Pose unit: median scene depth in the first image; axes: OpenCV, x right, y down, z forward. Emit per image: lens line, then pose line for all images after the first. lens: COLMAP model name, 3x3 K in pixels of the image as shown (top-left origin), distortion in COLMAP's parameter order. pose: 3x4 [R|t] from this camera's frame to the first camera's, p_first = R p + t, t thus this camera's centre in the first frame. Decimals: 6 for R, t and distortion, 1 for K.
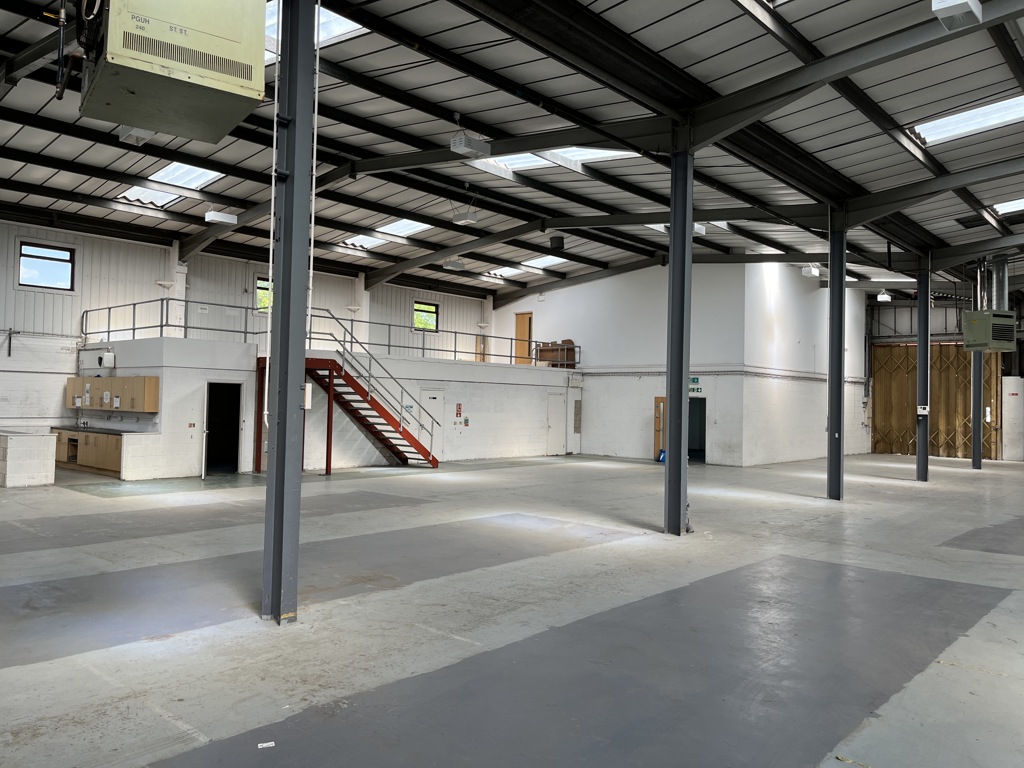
lens RADIAL K [[770.4, 0, 510.2], [0, 770.4, 384.4], [0, 0, 1]] dist [0.012557, -0.014843]
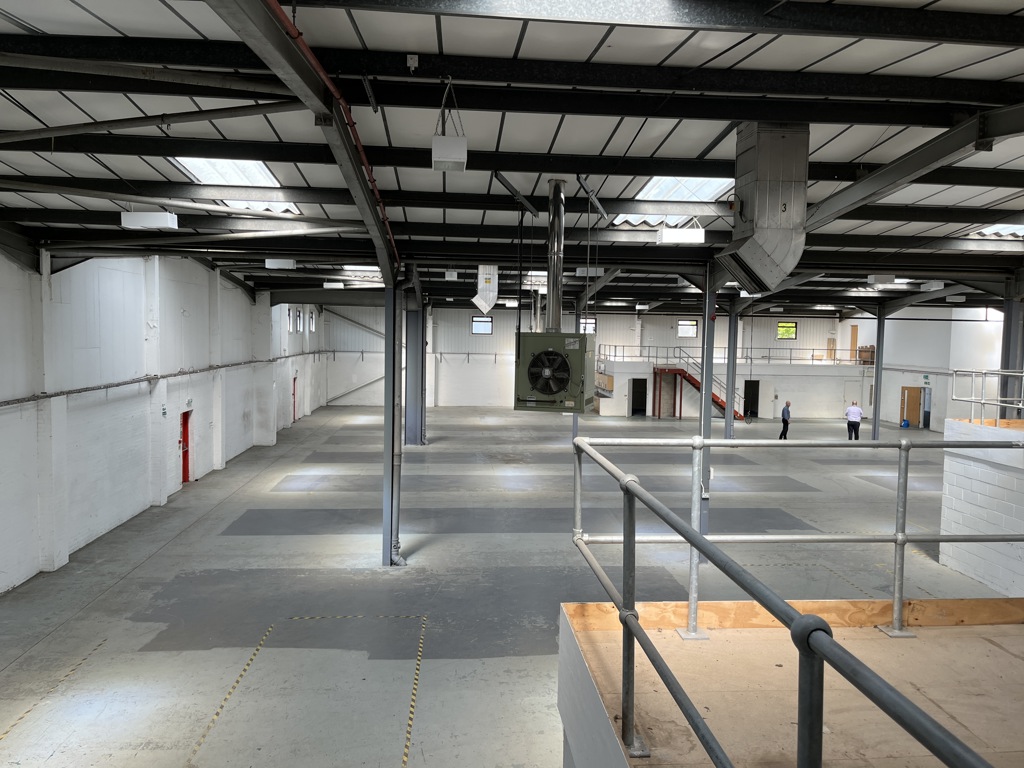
lens RADIAL K [[770.4, 0, 511.0], [0, 770.4, 383.7], [0, 0, 1]] dist [0.012557, -0.014843]
pose [[0.725588, 0.040328, -0.686947, 0.755491], [0.012923, 0.997307, 0.072197, -0.125178], [0.688008, -0.061262, 0.723112, -0.779182]]
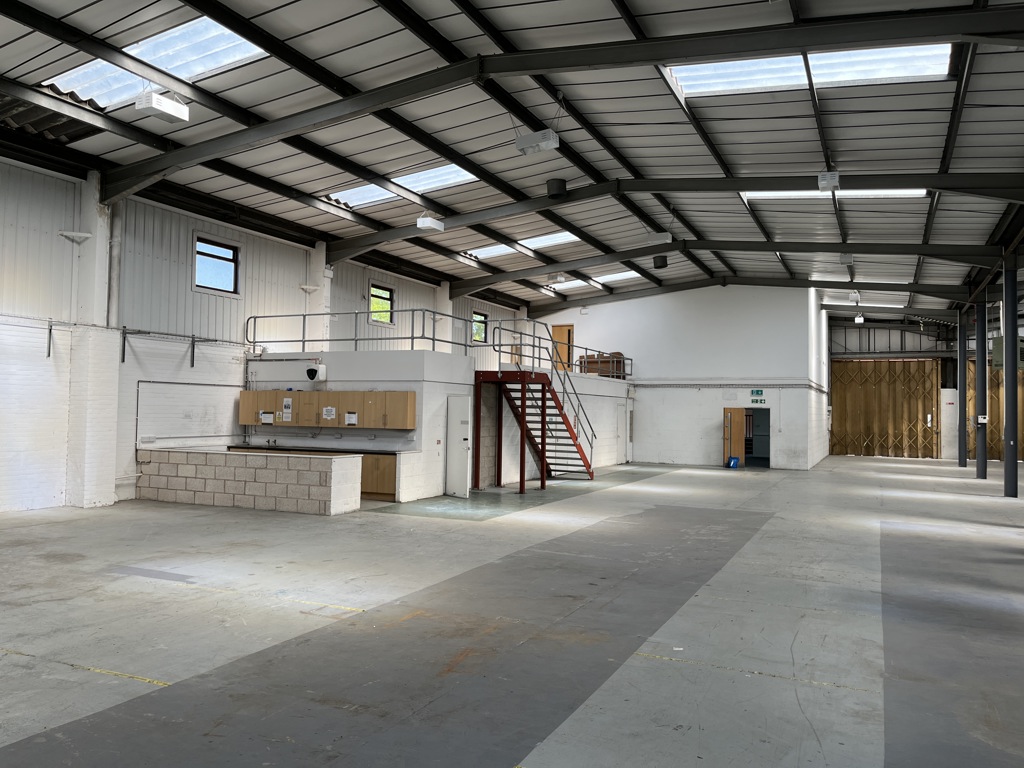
lens RADIAL K [[770.4, 0, 497.6], [0, 770.4, 380.9], [0, 0, 1]] dist [0.012557, -0.014843]
pose [[0.962308, 0.005417, 0.271908, -0.442378], [-0.002580, 0.999938, -0.010787, -0.009611], [-0.271950, 0.009679, 0.962263, 0.048102]]
